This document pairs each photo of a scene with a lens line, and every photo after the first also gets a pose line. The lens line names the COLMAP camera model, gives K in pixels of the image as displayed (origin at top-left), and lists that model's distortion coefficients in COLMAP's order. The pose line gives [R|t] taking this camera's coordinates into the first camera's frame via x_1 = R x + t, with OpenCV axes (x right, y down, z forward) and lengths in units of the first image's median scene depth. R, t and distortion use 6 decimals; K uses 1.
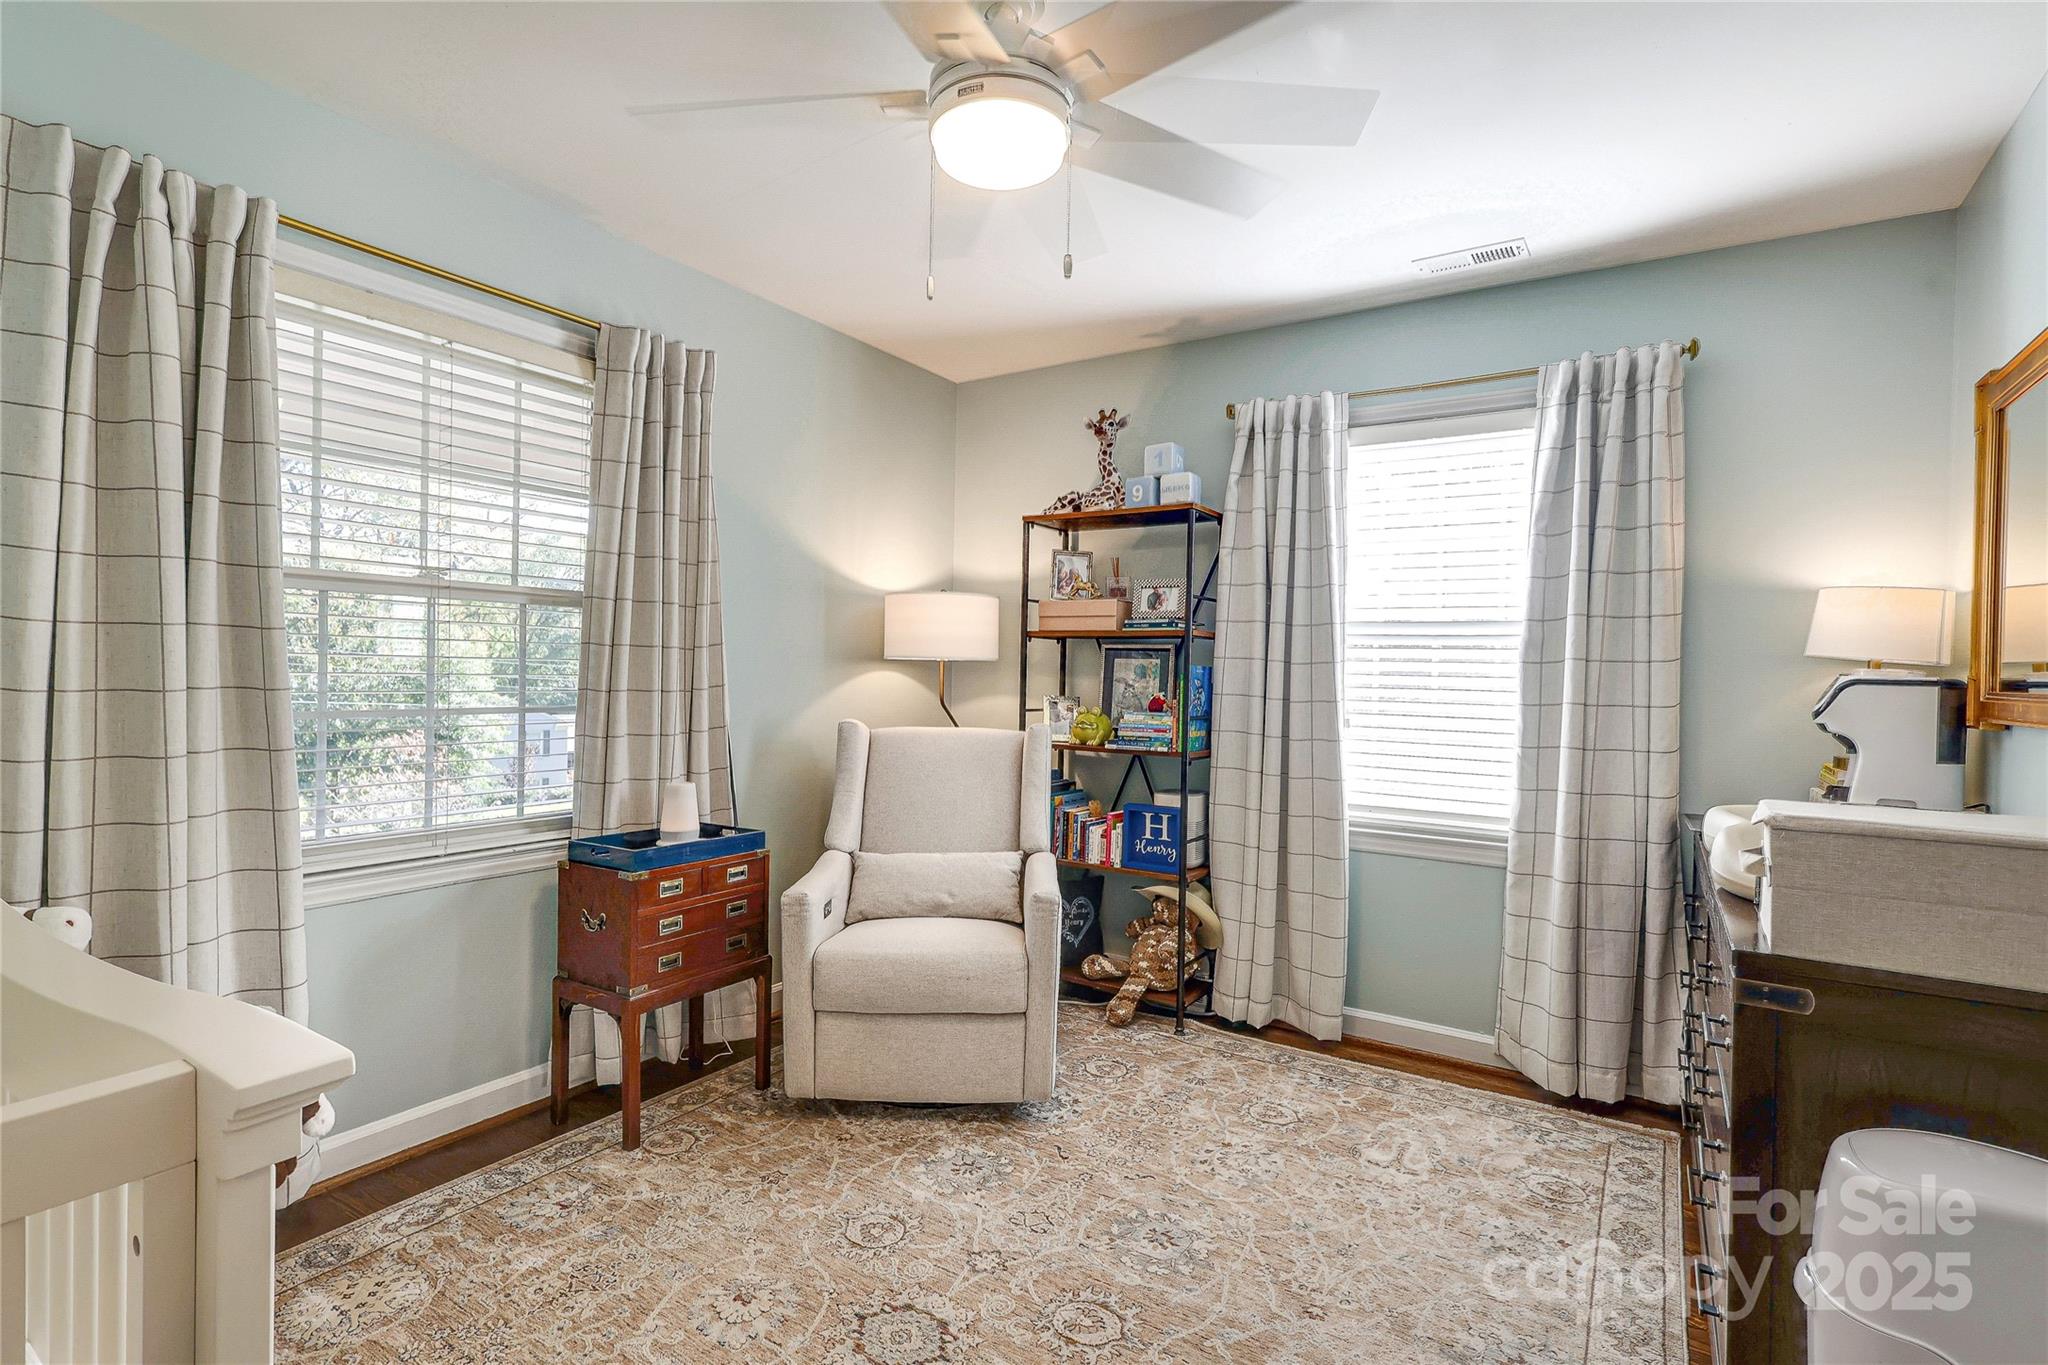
lens RADIAL K [[980.5, 0, 1051.7], [0, 980.5, 671.5], [0, 0, 1]] dist [0.001521, 0.000251]
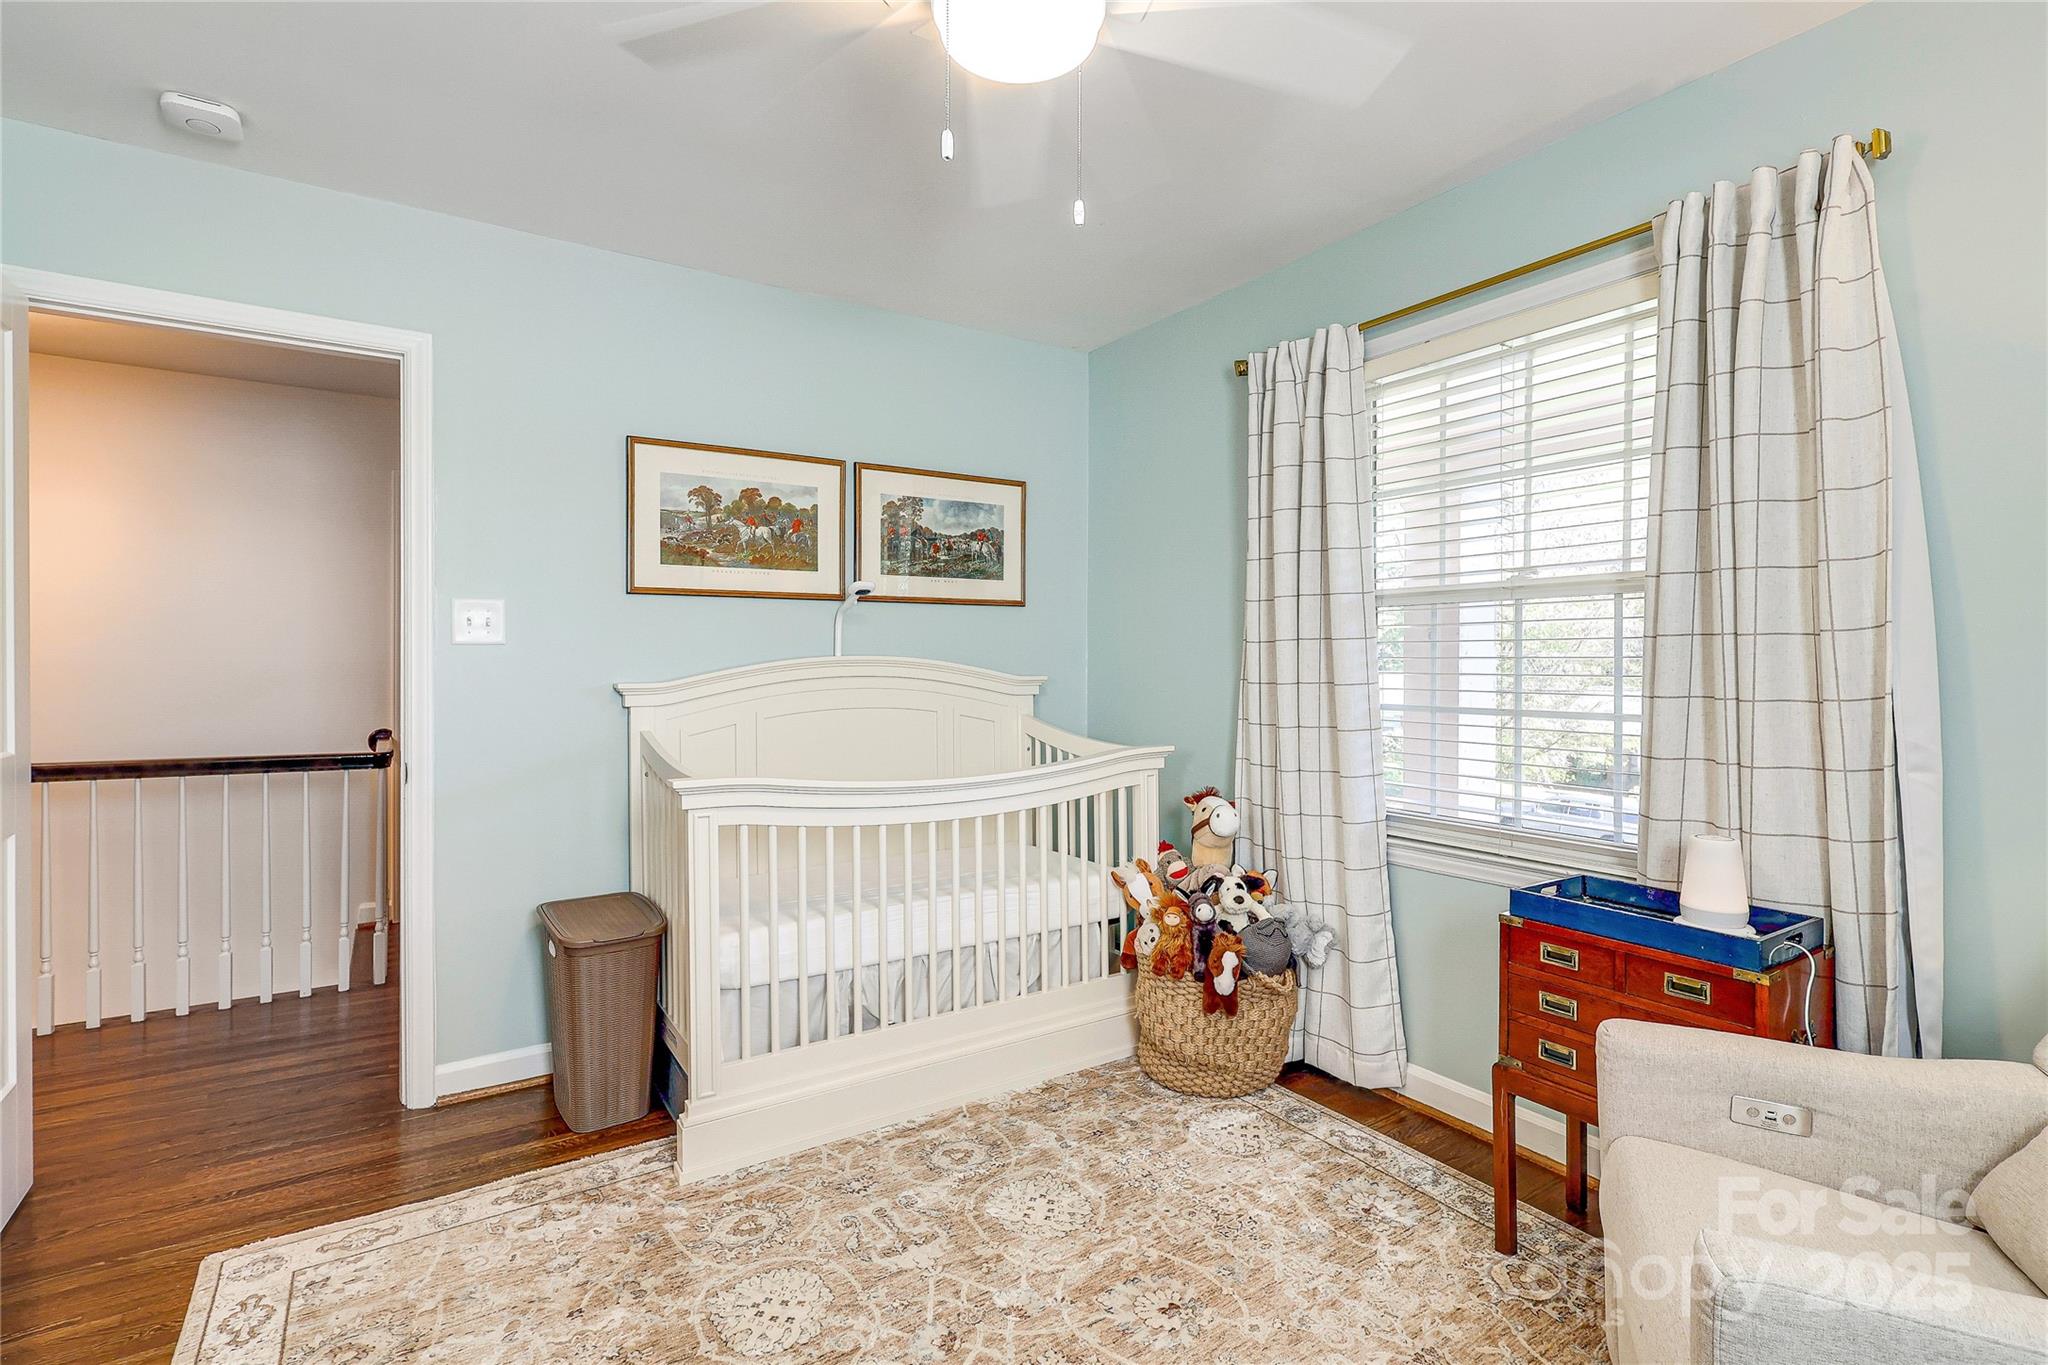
lens RADIAL K [[980.5, 0, 1051.7], [0, 980.5, 671.5], [0, 0, 1]] dist [0.001521, 0.000251]
pose [[-0.416080, -0.012988, -0.909235, 0.487103], [-0.009738, 0.999904, -0.009826, 0.013313], [0.909276, 0.004766, -0.416167, 1.004257]]
